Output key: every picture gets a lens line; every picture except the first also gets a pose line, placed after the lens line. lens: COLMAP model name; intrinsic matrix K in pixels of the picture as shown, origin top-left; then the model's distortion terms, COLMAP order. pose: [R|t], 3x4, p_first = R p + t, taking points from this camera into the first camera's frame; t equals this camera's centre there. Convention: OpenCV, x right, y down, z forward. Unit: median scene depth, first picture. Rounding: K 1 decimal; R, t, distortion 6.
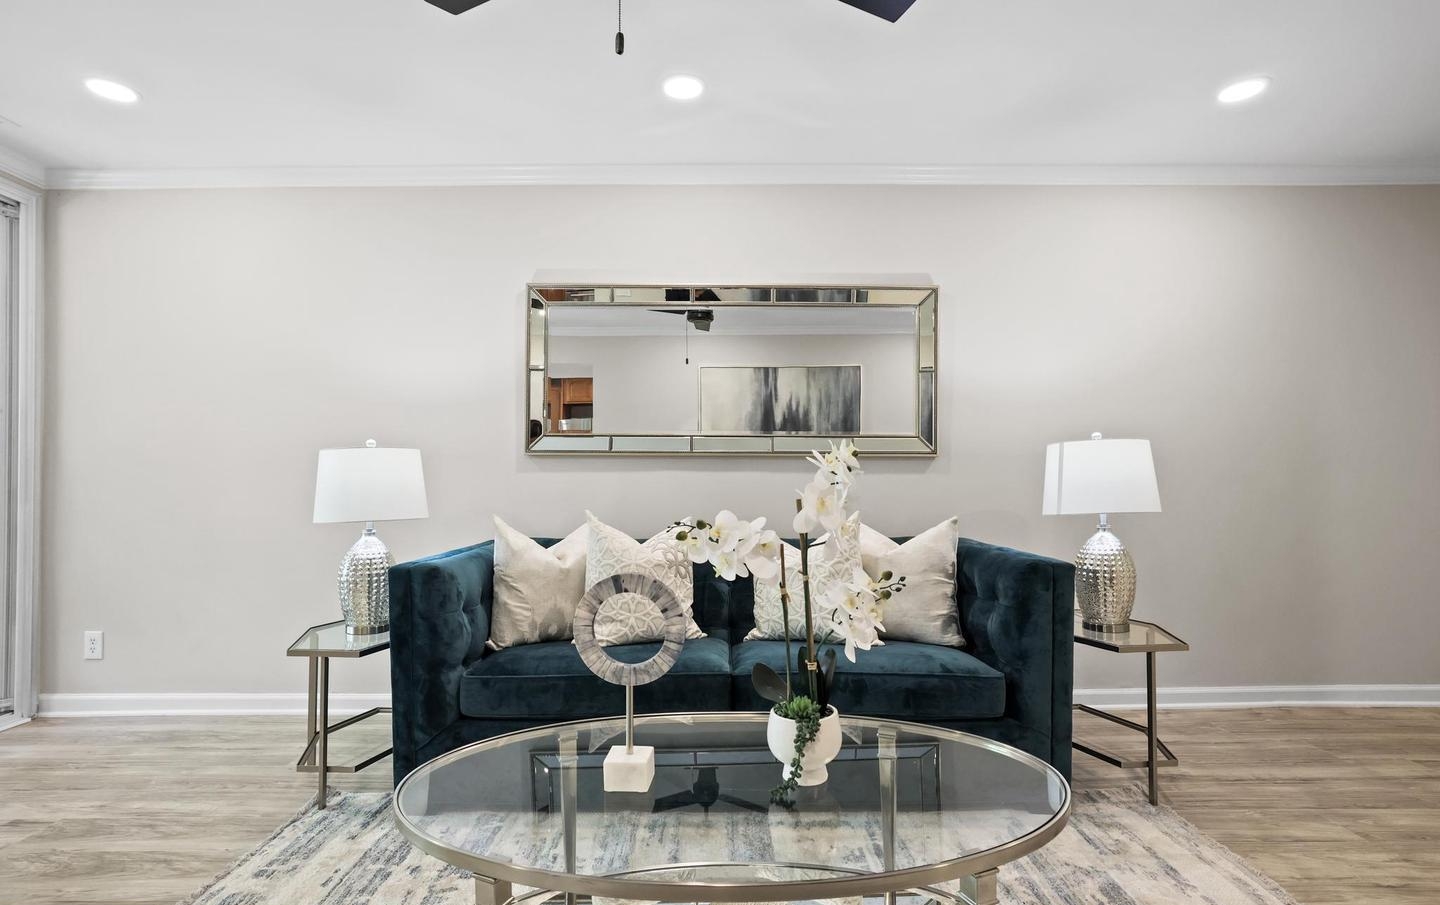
lens RADIAL K [[715.1, 0, 721.9], [0, 715.1, 472.4], [0, 0, 1]] dist [0.000378, 0.000113]
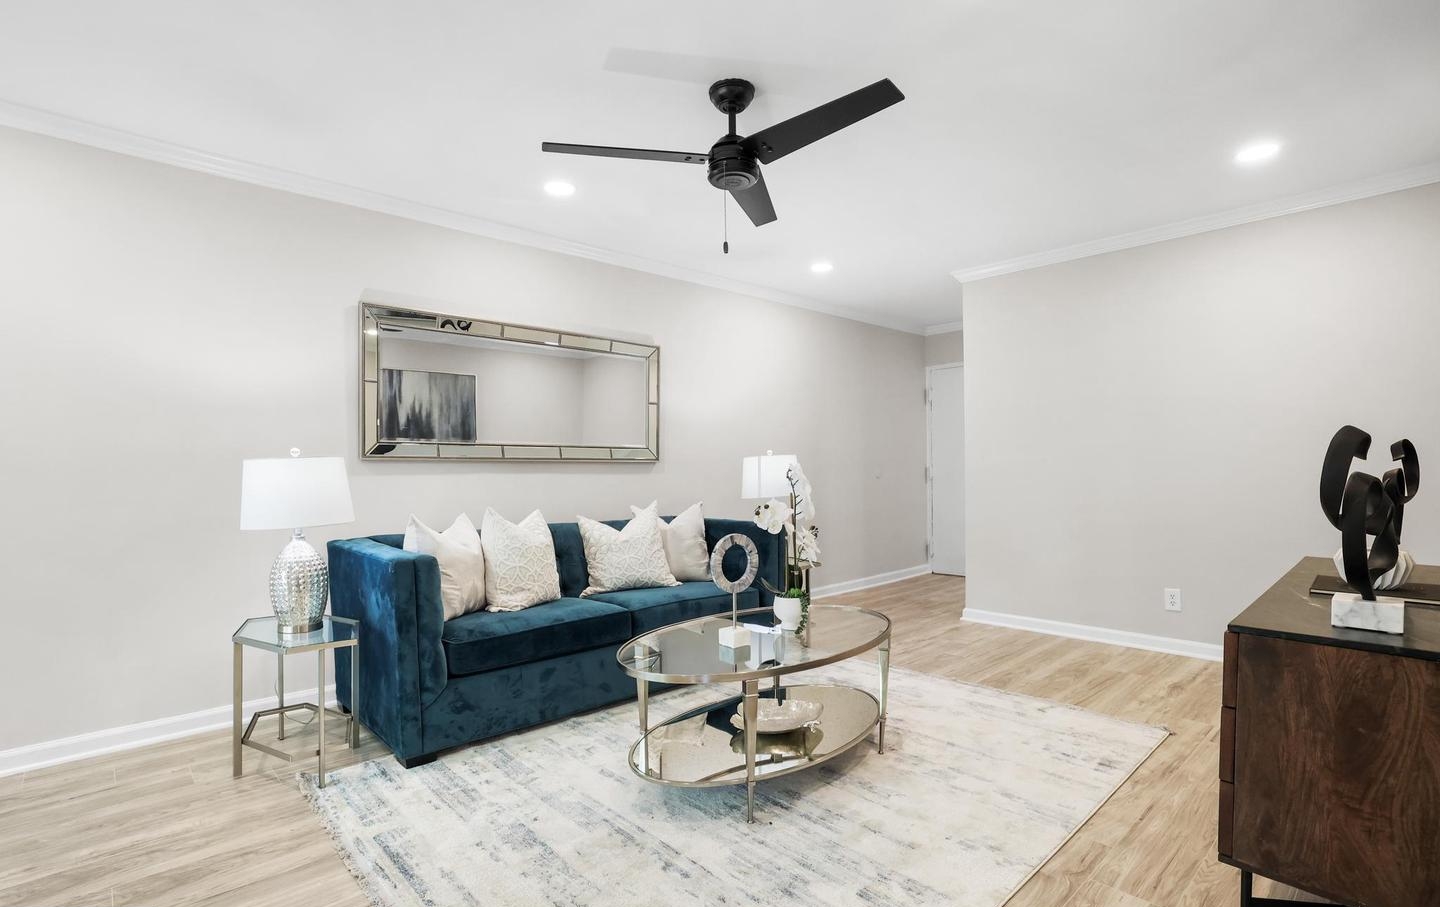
lens RADIAL K [[678.3, 0, 717.2], [0, 678.3, 481.6], [0, 0, 1]] dist [-0.000679, 0.000025]
pose [[0.741233, -0.019031, 0.670978, -0.600607], [0.003234, 0.999688, 0.024782, -0.016576], [-0.671240, -0.016199, 0.741063, -0.126665]]
